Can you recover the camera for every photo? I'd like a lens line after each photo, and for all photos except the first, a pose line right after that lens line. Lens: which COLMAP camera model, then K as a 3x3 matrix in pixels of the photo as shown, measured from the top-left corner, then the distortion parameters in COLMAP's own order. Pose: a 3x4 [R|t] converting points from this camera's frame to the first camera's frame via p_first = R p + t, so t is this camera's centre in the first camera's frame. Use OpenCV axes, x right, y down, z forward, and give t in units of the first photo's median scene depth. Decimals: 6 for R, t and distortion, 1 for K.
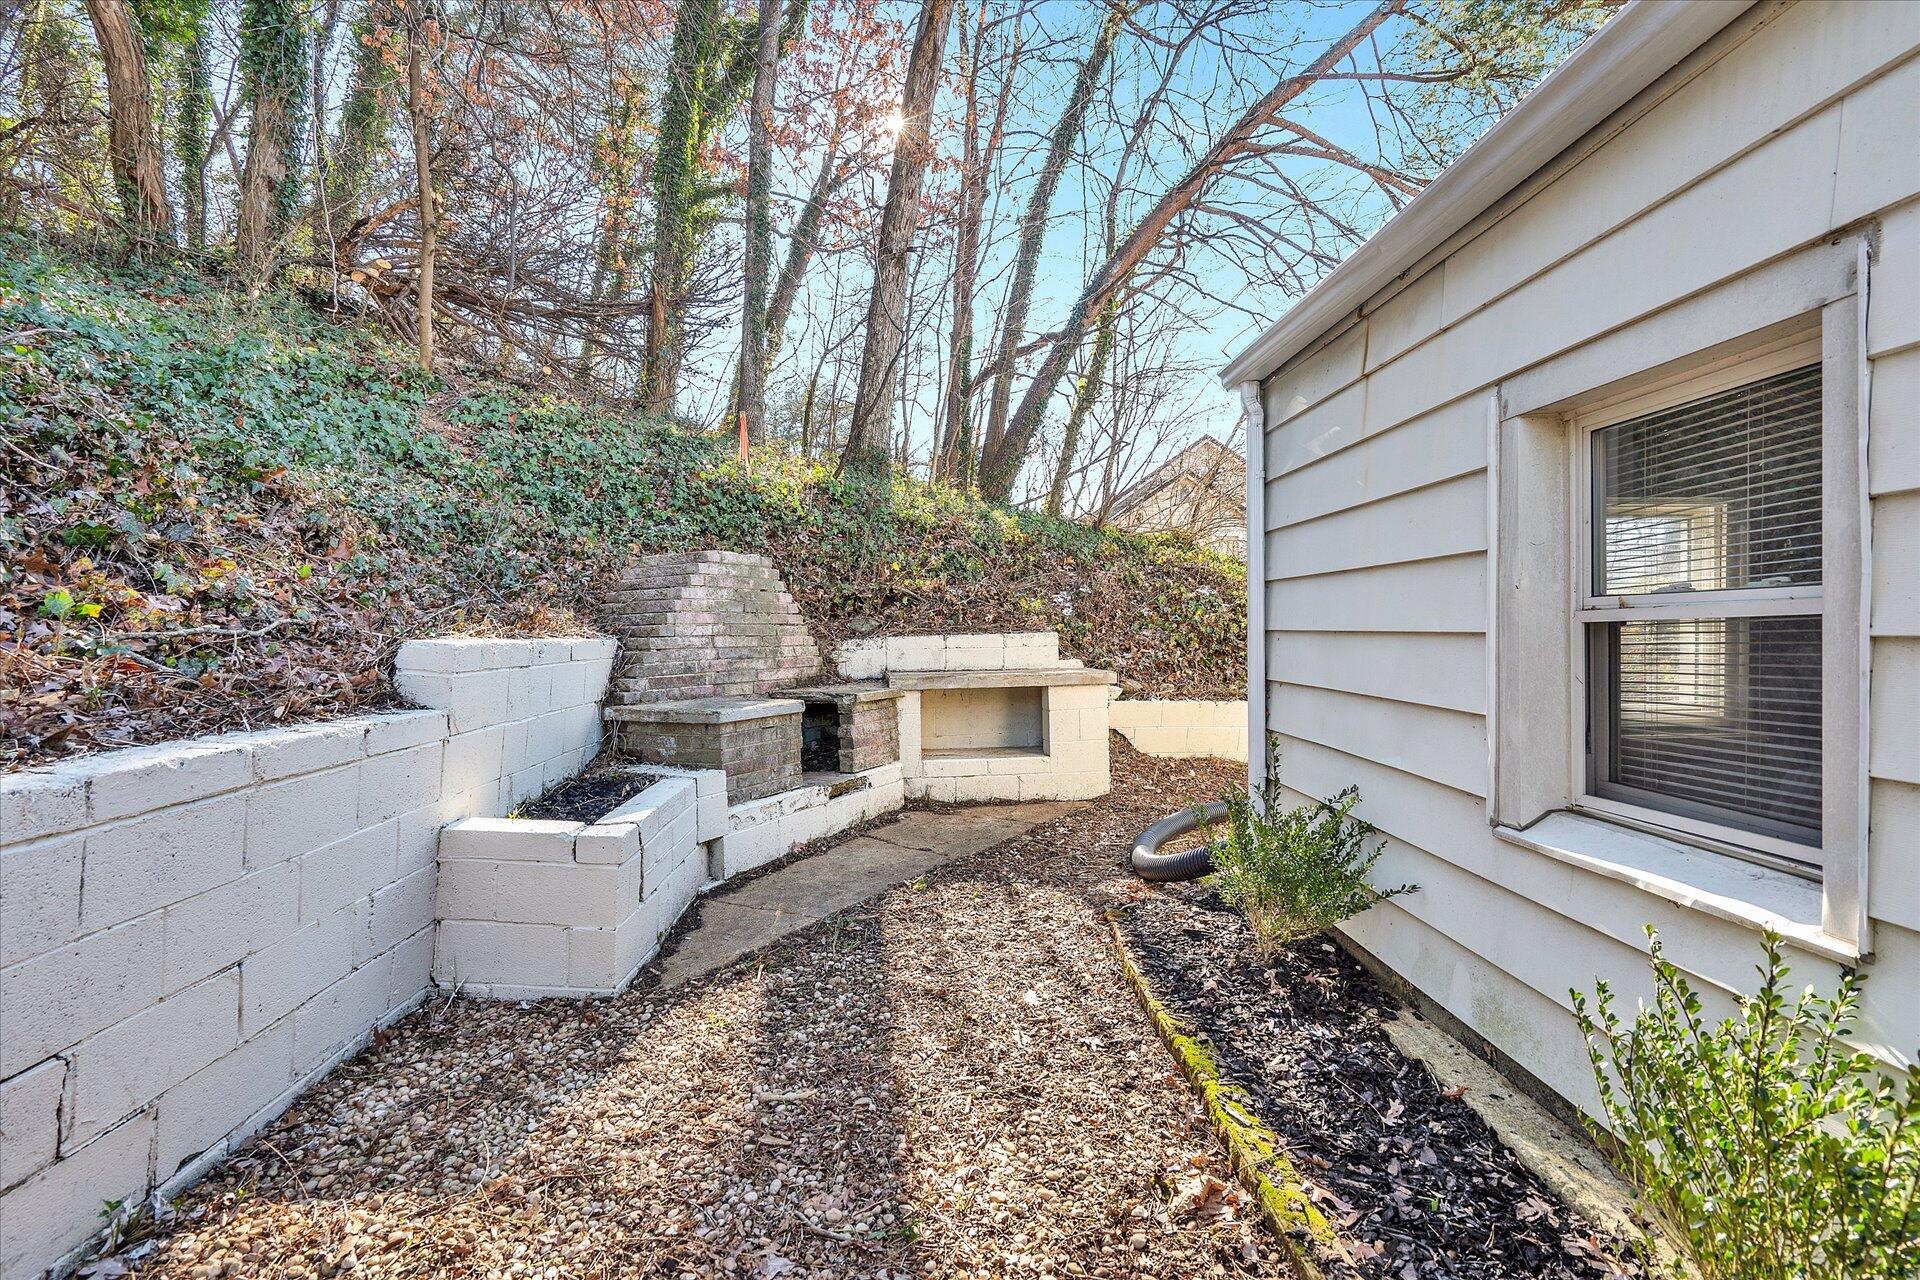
lens RADIAL K [[881.5, 0, 959.9], [0, 881.5, 633.6], [0, 0, 1]] dist [-0.001157, 0.001580]
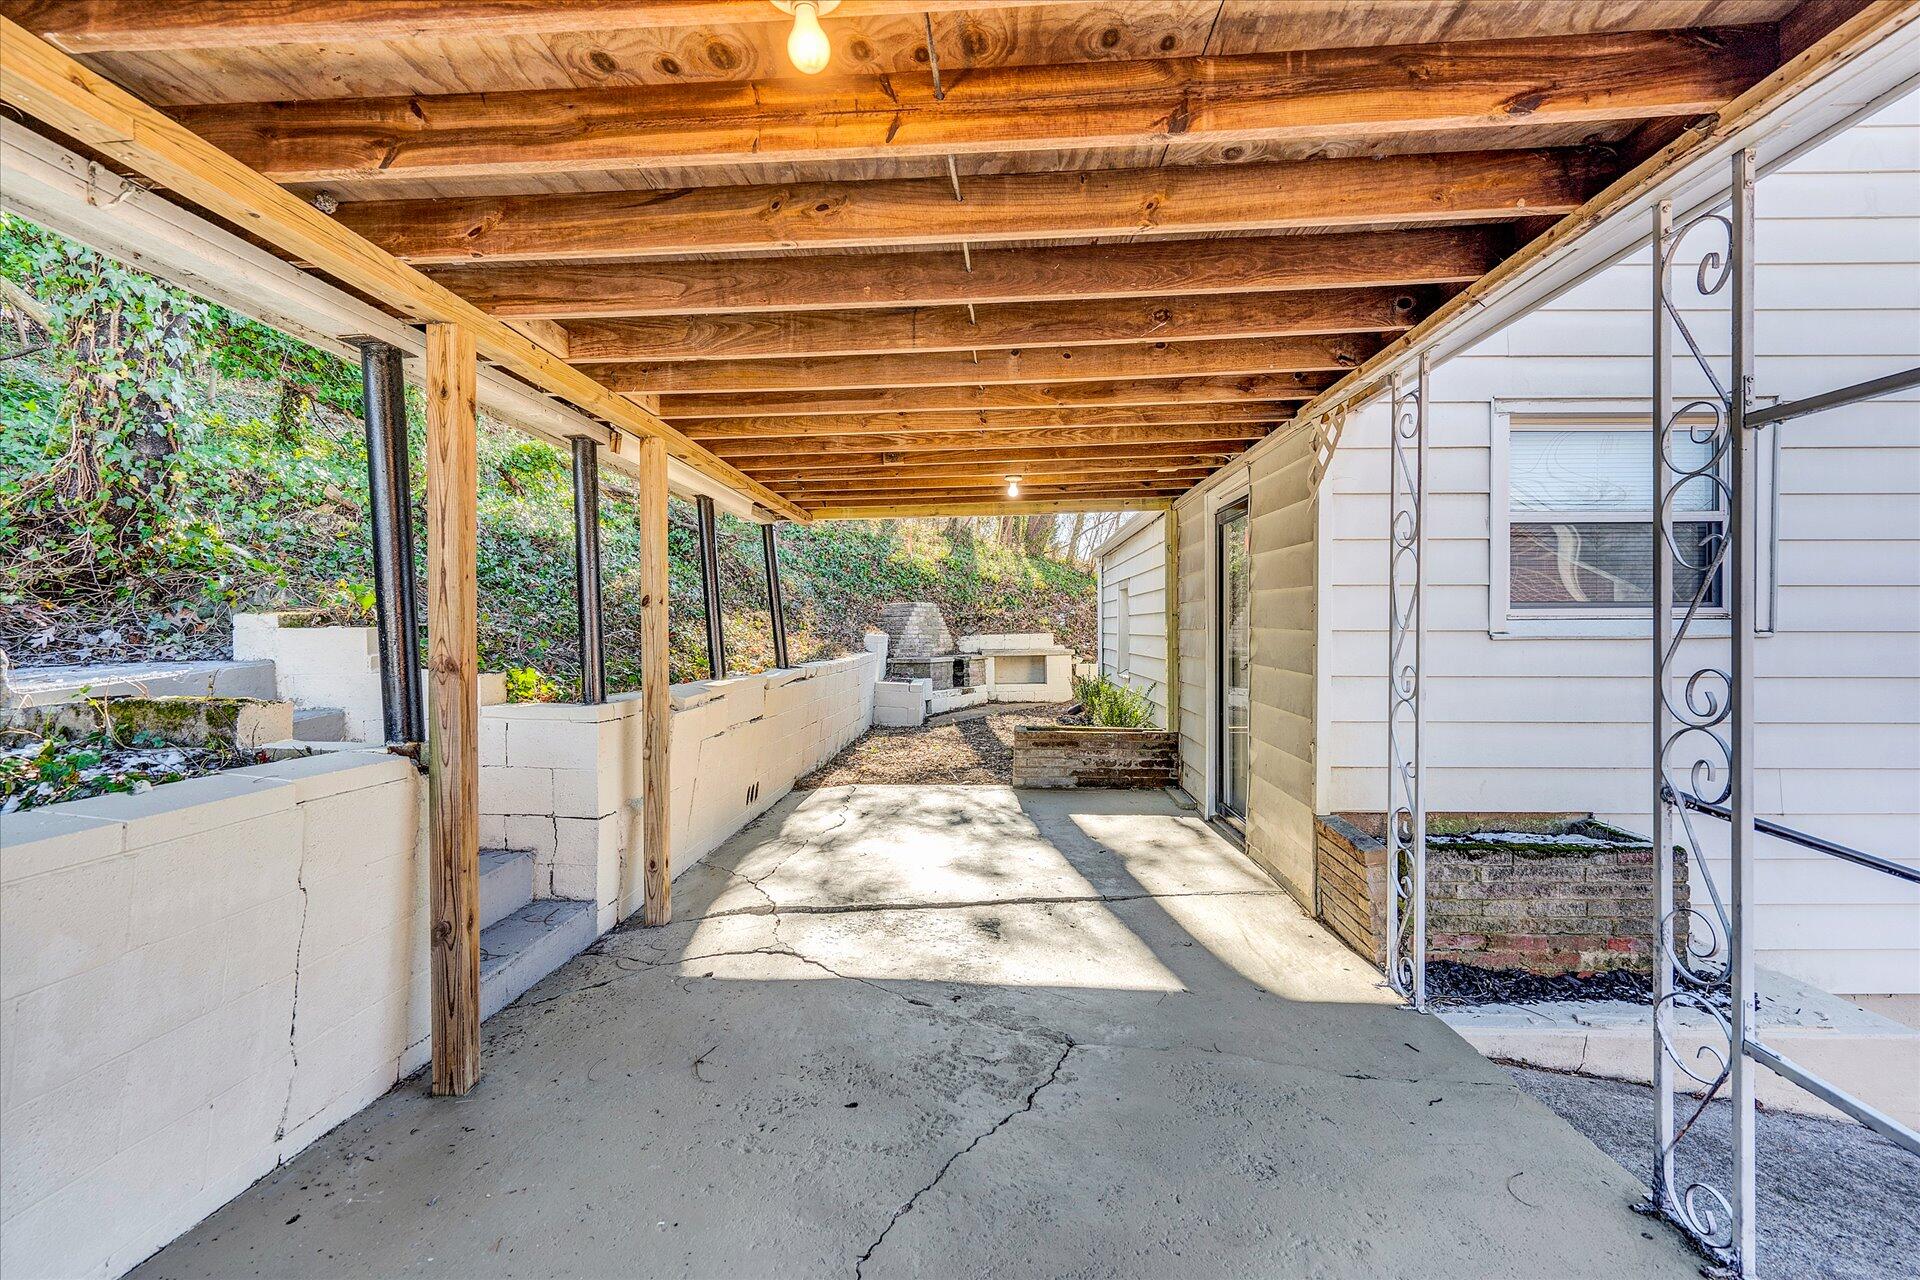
lens RADIAL K [[881.5, 0, 953.2], [0, 881.5, 642.2], [0, 0, 1]] dist [-0.001157, 0.001580]
pose [[0.997336, 0.002880, -0.072888, 0.019201], [-0.002243, 0.999959, 0.008828, 0.002732], [0.072910, -0.008641, 0.997301, -1.465800]]
